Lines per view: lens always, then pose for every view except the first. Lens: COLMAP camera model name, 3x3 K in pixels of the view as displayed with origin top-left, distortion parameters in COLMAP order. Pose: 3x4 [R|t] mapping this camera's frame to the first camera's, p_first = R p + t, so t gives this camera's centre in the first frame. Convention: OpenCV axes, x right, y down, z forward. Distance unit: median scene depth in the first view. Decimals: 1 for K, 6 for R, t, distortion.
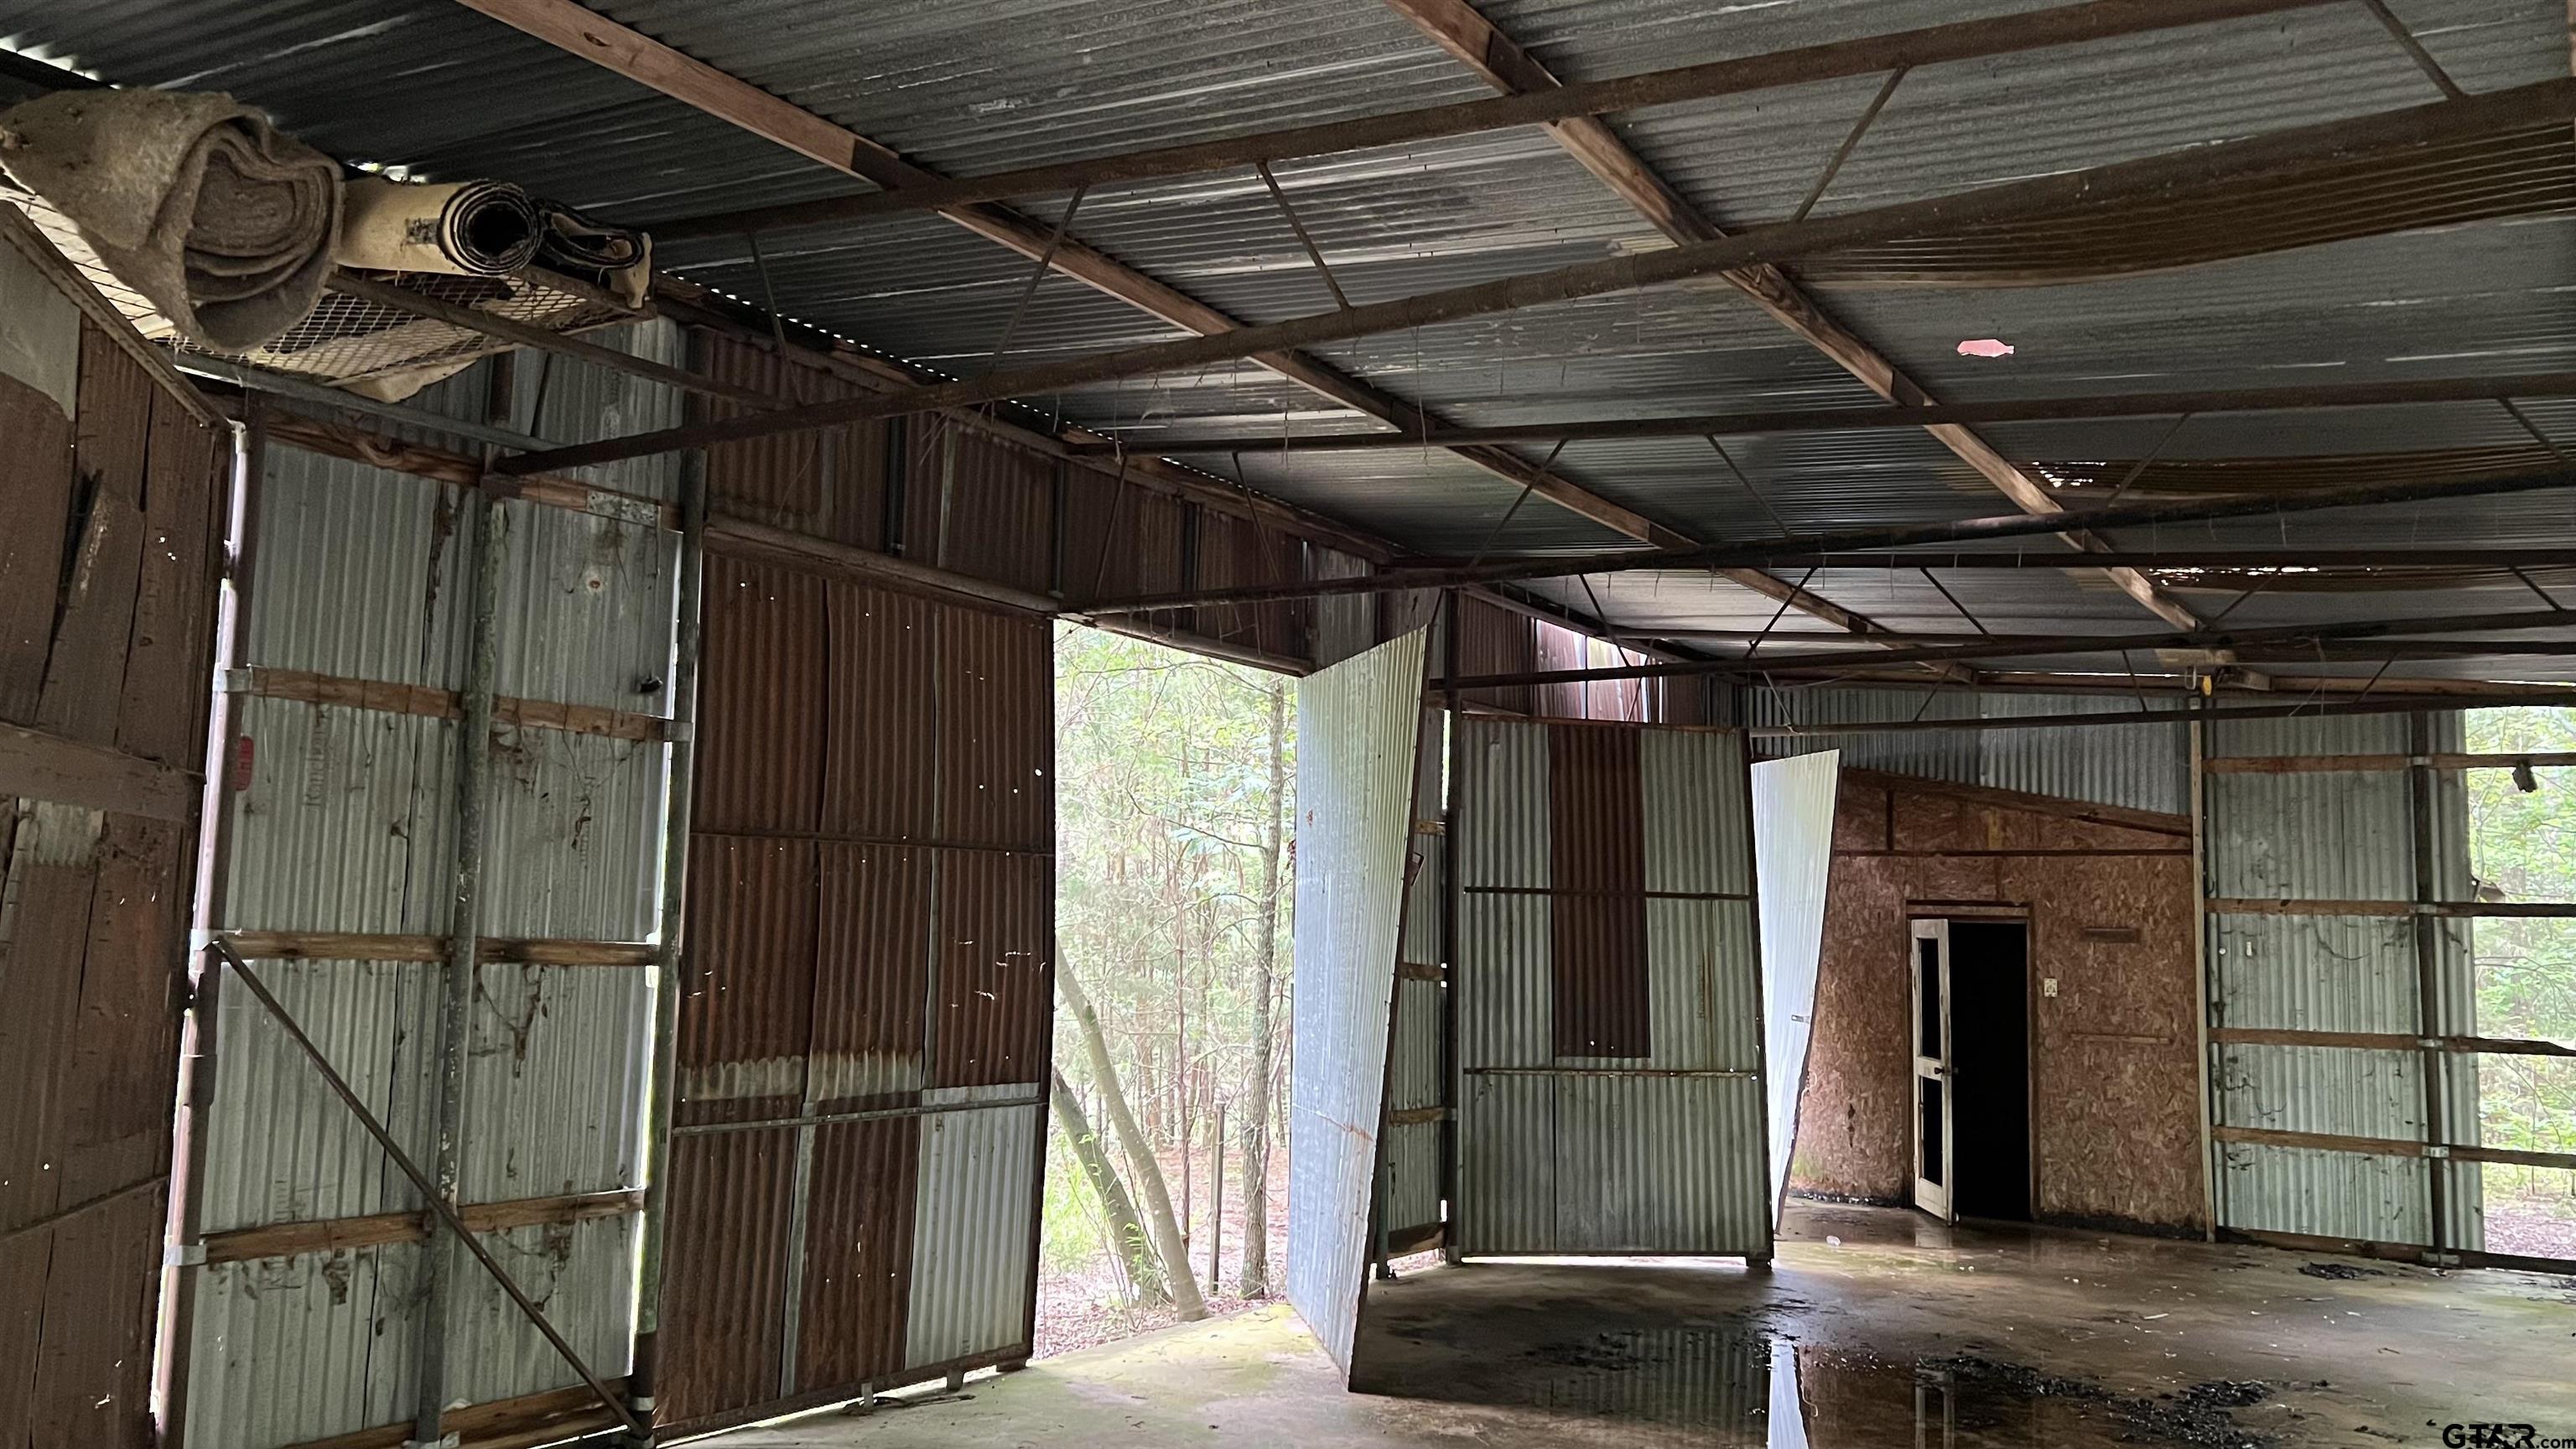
lens RADIAL K [[1923.0, 0, 1282.8], [0, 1923.0, 716.7], [0, 0, 1]] dist [0.023092, -0.032434]
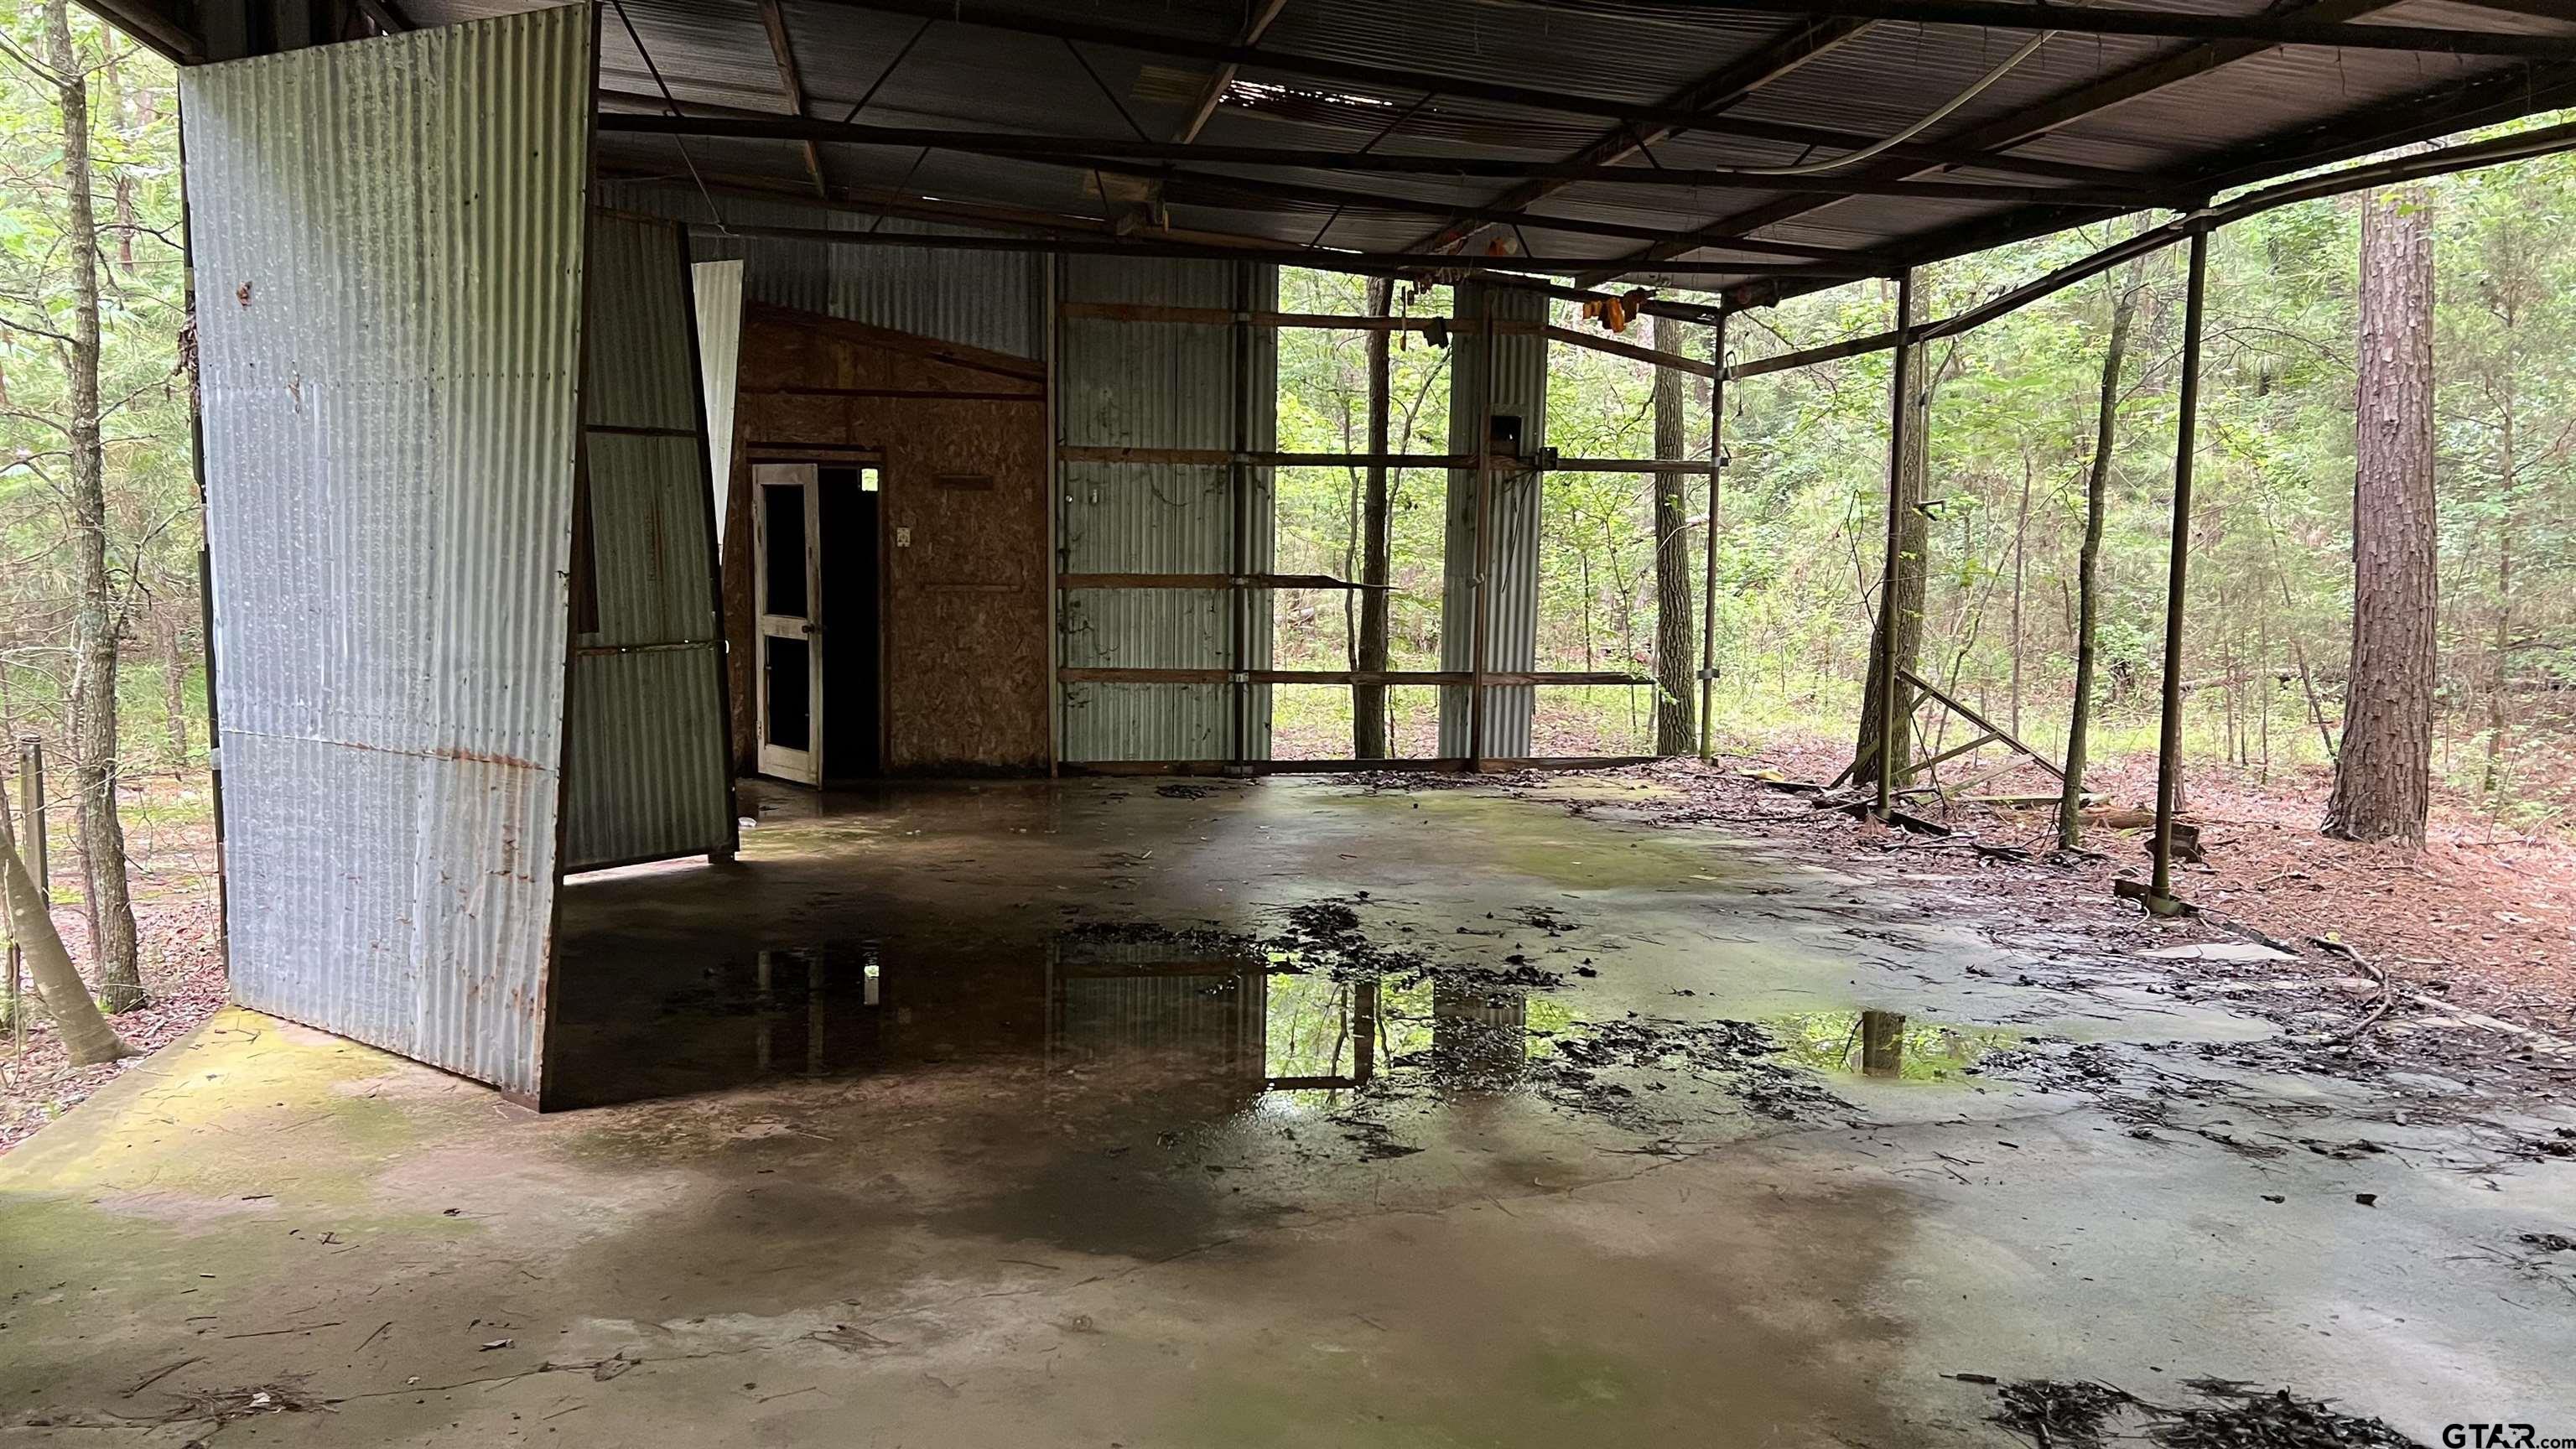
lens RADIAL K [[1923.0, 0, 1293.7], [0, 1923.0, 795.3], [0, 0, 1]] dist [0.023092, -0.032434]
pose [[0.690547, -0.113969, 0.714252, -0.174306], [-0.081950, 0.968820, 0.233819, 0.026692], [-0.718630, -0.219996, 0.659676, 0.215101]]
